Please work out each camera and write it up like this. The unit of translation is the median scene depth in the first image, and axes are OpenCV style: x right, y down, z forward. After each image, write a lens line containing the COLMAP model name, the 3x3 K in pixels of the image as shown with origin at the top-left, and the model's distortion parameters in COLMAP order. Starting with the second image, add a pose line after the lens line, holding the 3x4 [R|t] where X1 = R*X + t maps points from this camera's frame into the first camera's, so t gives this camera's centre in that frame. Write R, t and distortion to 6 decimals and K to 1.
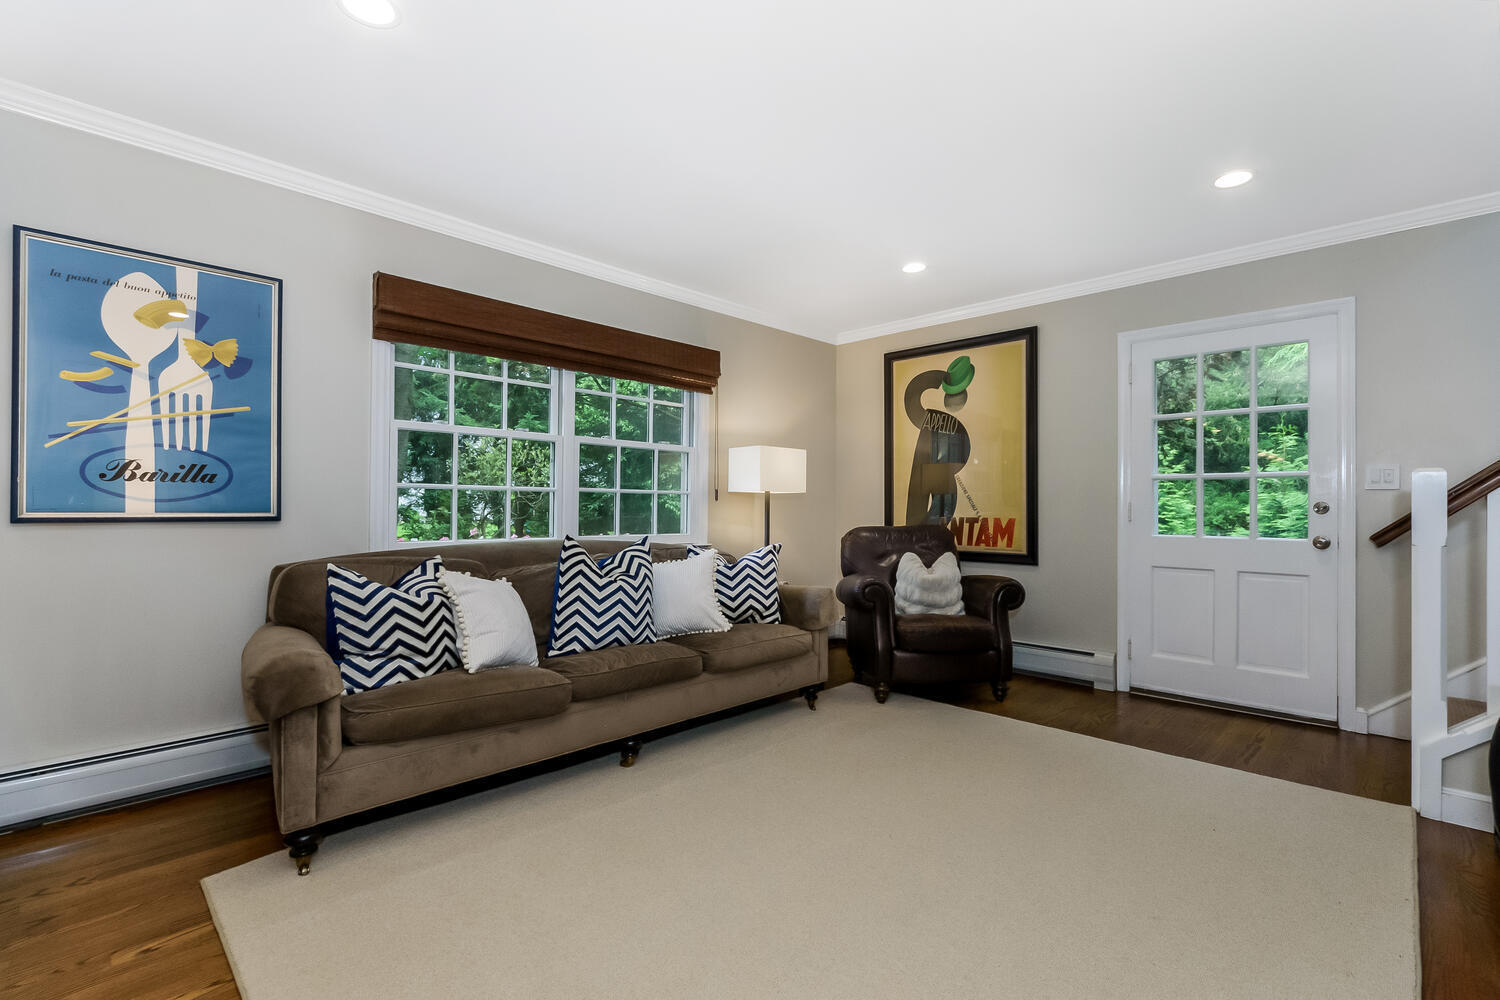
lens RADIAL K [[667.6, 0, 739.2], [0, 667.6, 504.0], [0, 0, 1]] dist [0.001952, 0.000439]
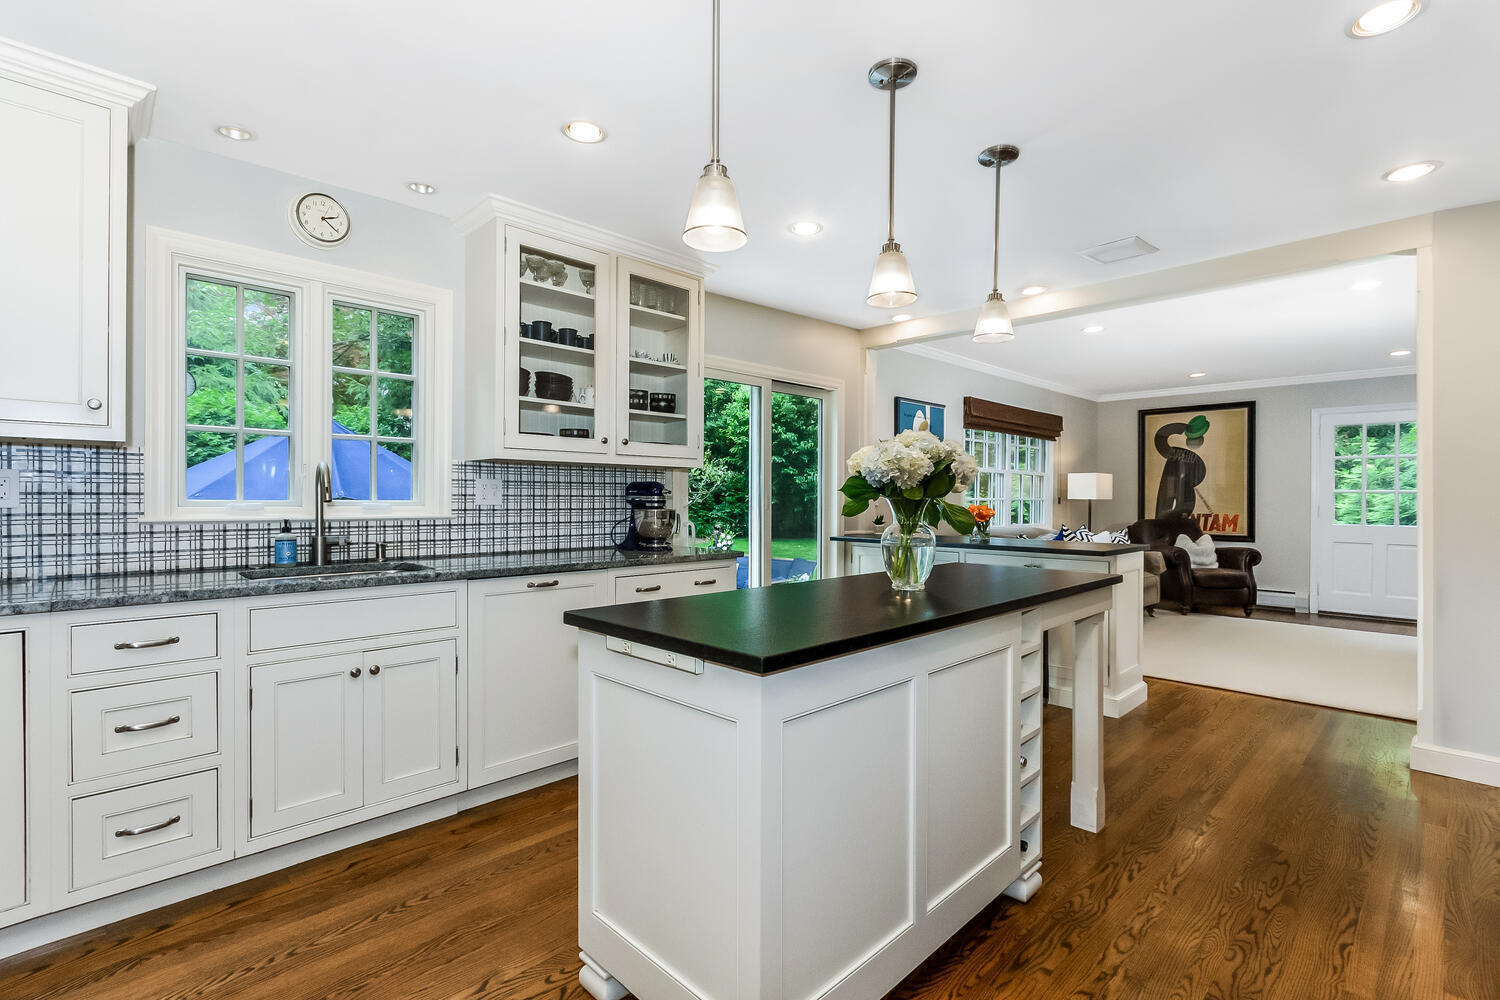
lens RADIAL K [[701.0, 0, 723.3], [0, 701.0, 504.6], [0, 0, 1]] dist [-0.001813, -0.000154]
pose [[0.999436, -0.001480, -0.033560, -0.832849], [0.001822, 0.999947, 0.010159, -0.024257], [0.033543, -0.010215, 0.999385, -0.810370]]
